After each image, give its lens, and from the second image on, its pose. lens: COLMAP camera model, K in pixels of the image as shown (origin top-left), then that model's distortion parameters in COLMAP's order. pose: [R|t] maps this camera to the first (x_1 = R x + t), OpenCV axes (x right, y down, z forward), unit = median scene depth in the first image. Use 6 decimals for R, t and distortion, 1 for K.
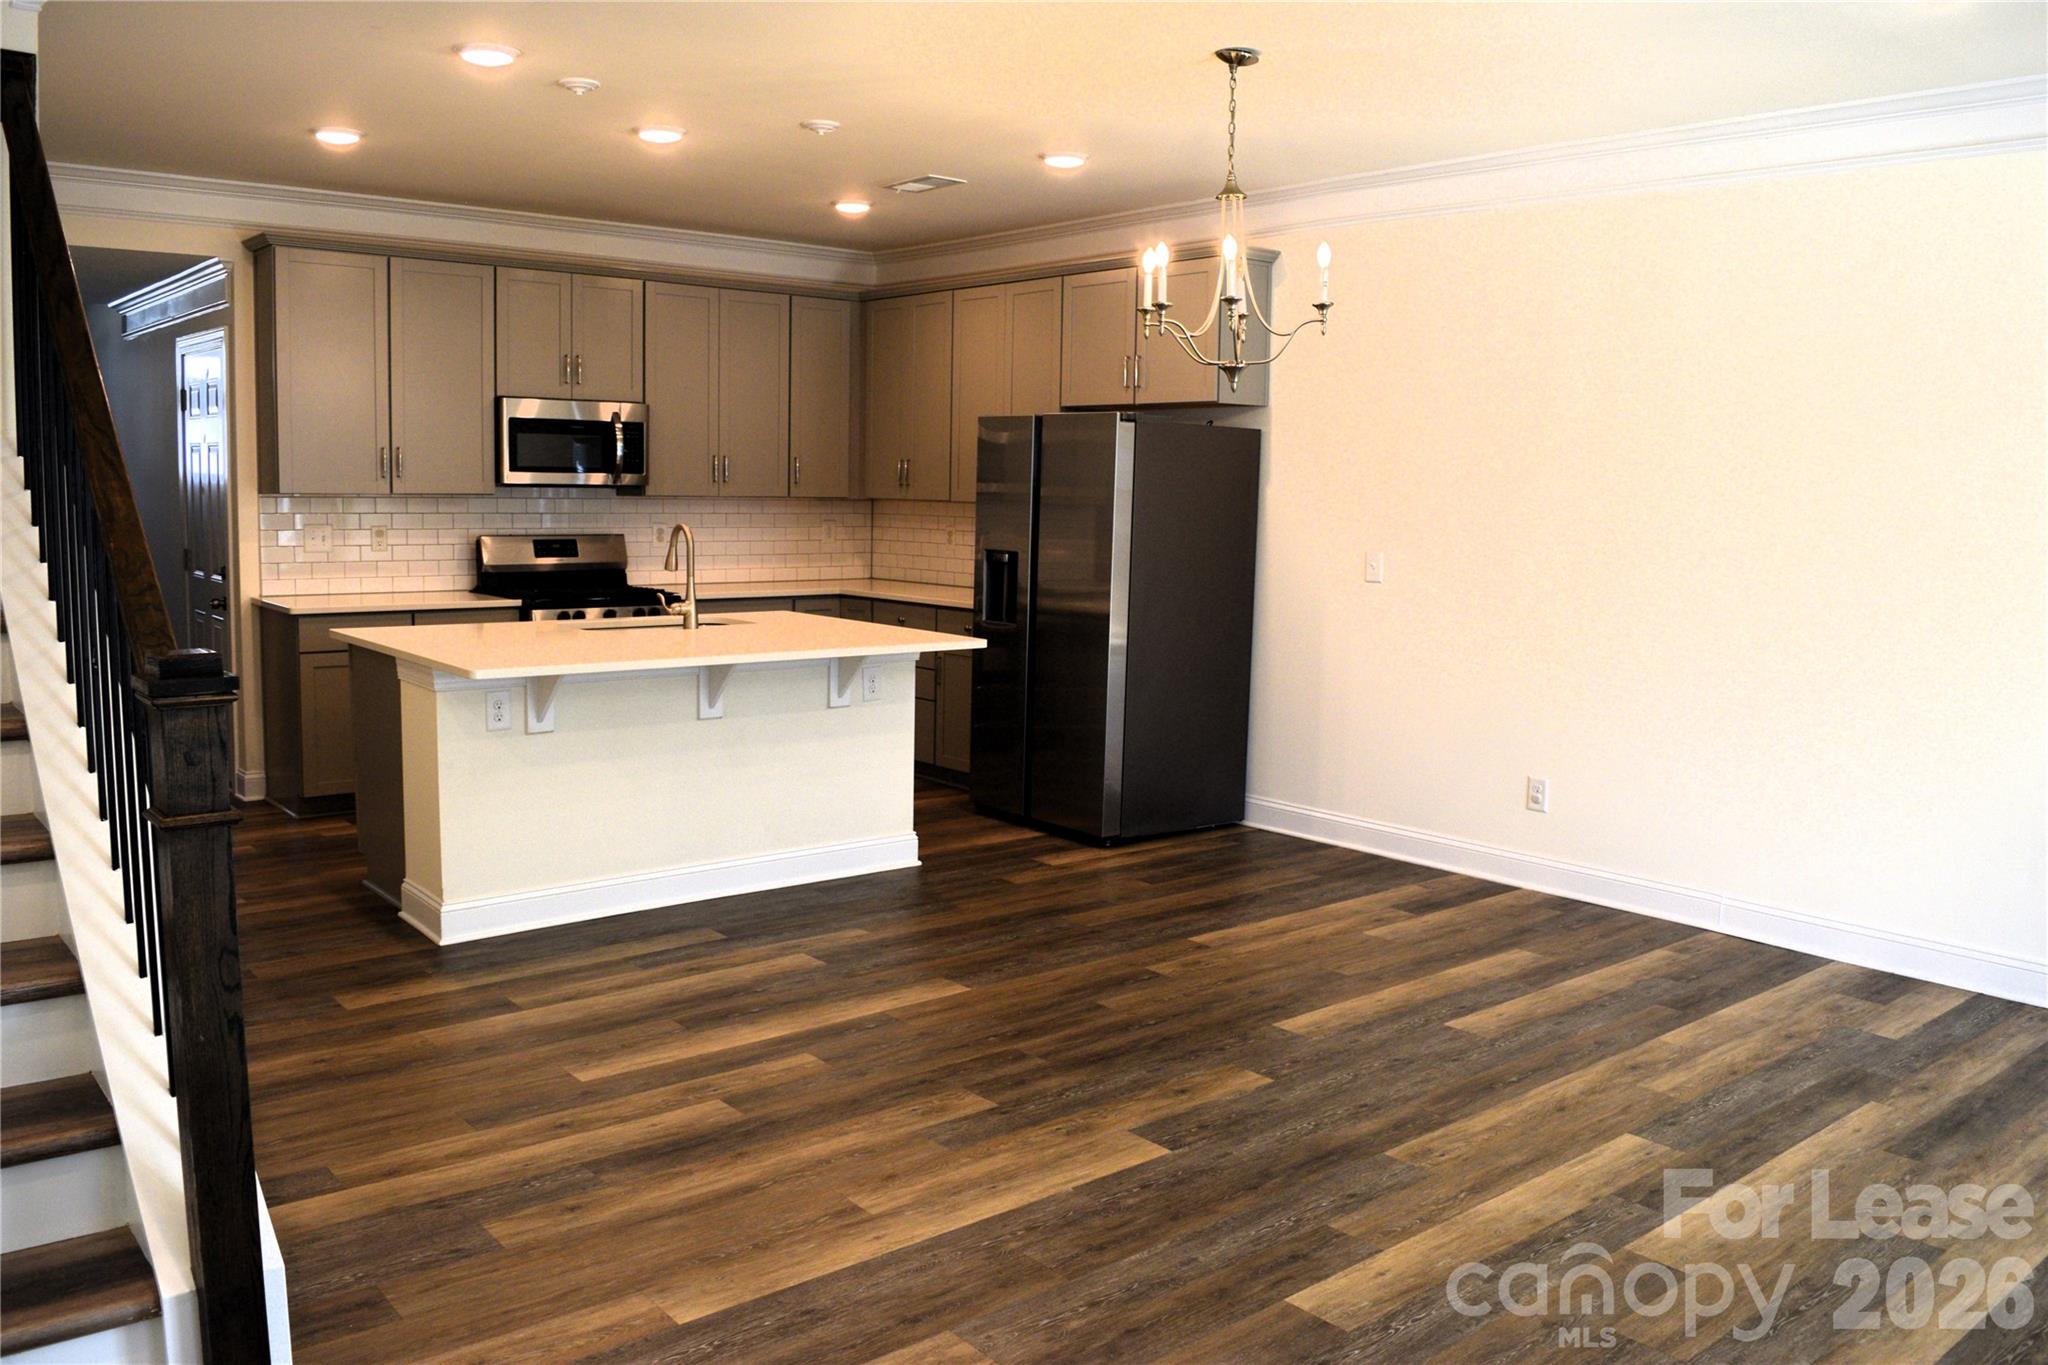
lens RADIAL K [[1605.9, 0, 1029.0], [0, 1605.9, 656.0], [0, 0, 1]] dist [-0.090931, 0.014832]
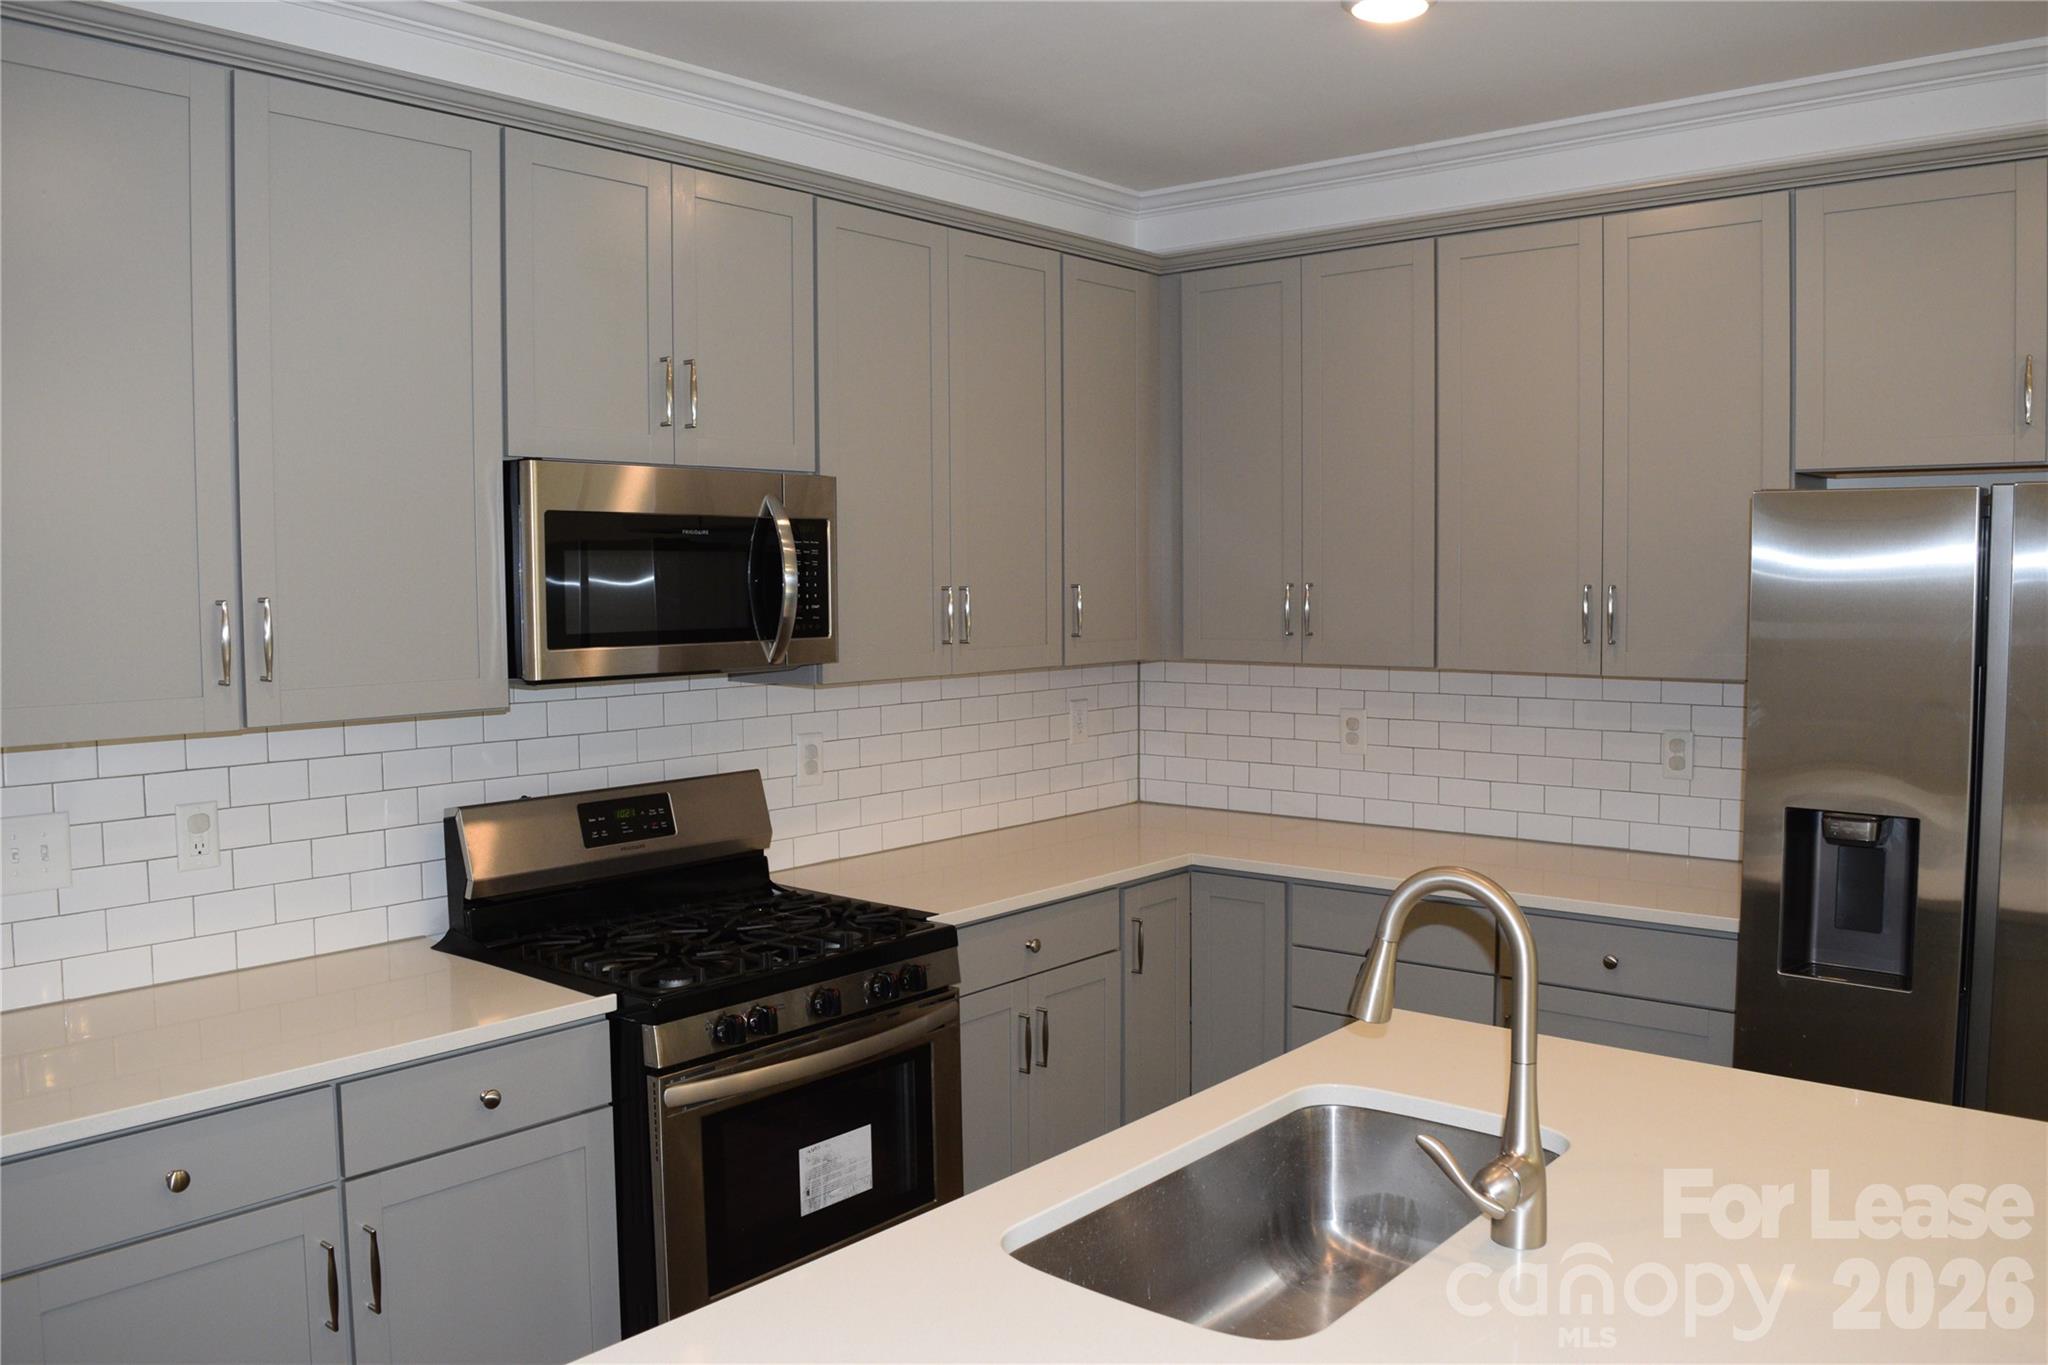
lens RADIAL K [[1605.9, 0, 1029.0], [0, 1605.9, 656.0], [0, 0, 1]] dist [-0.090931, 0.014832]
pose [[0.985952, -0.033558, 0.163624, -0.264324], [0.042291, 0.997844, -0.050182, -0.086376], [-0.161587, 0.056397, 0.985246, 0.574254]]
